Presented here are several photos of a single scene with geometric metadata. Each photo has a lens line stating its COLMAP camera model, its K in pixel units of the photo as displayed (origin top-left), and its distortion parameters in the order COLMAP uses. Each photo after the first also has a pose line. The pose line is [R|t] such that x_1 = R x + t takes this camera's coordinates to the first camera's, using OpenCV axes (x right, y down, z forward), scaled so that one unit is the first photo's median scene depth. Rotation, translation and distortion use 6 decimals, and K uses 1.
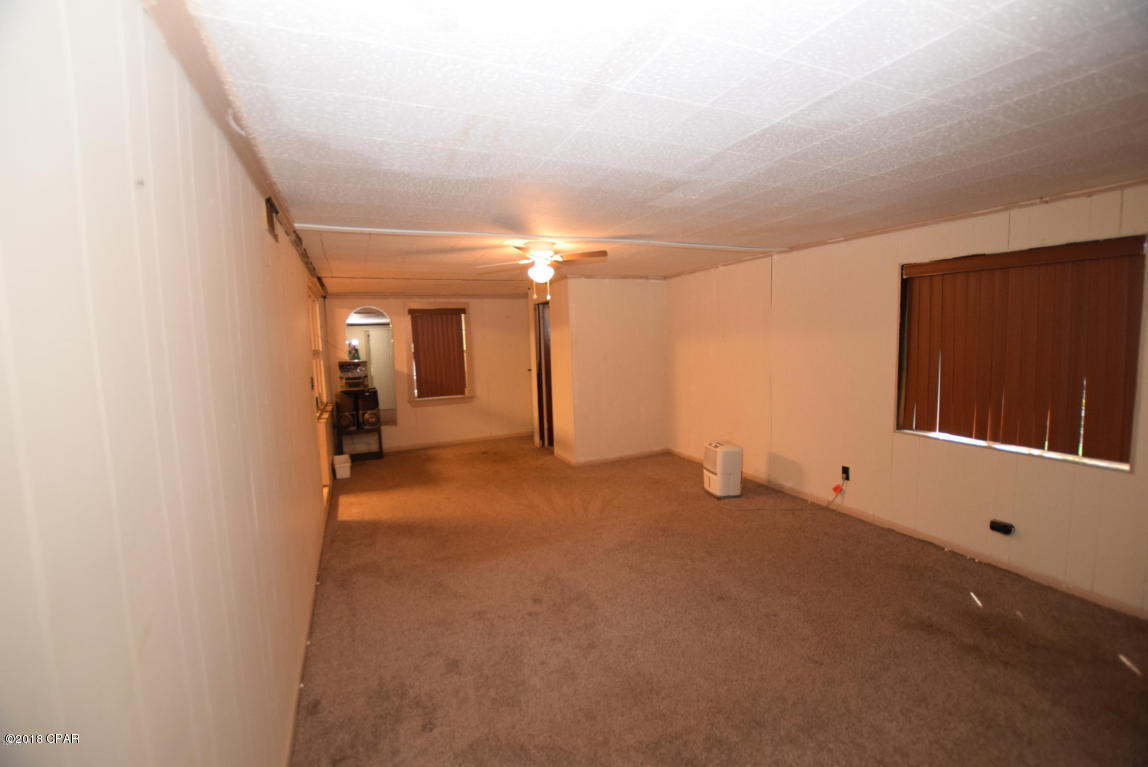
lens RADIAL K [[509.9, 0, 573.5], [0, 509.9, 385.2], [0, 0, 1]] dist [-0.032723, 0.005087]
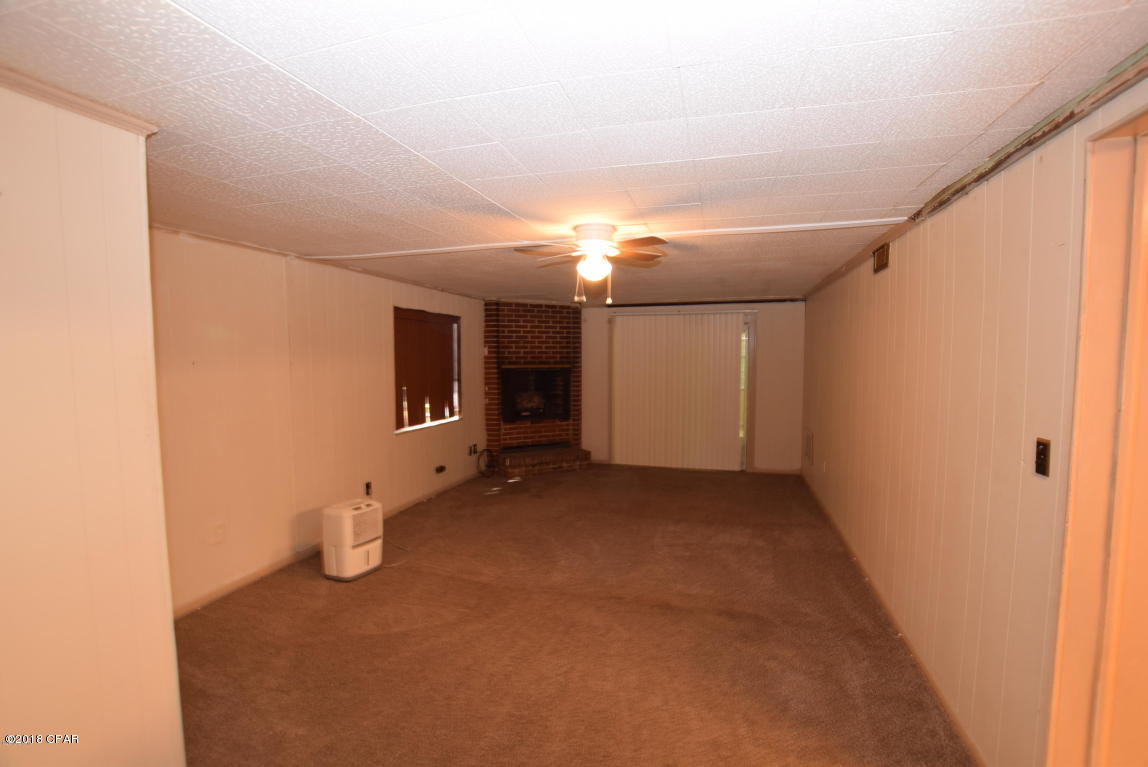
lens RADIAL K [[509.9, 0, 573.5], [0, 509.9, 384.6], [0, 0, 1]] dist [-0.032723, 0.005087]
pose [[-0.754061, -0.012557, 0.656684, -0.567291], [0.088112, 0.988845, 0.120087, -0.154136], [-0.650867, 0.148415, -0.744543, 1.734035]]
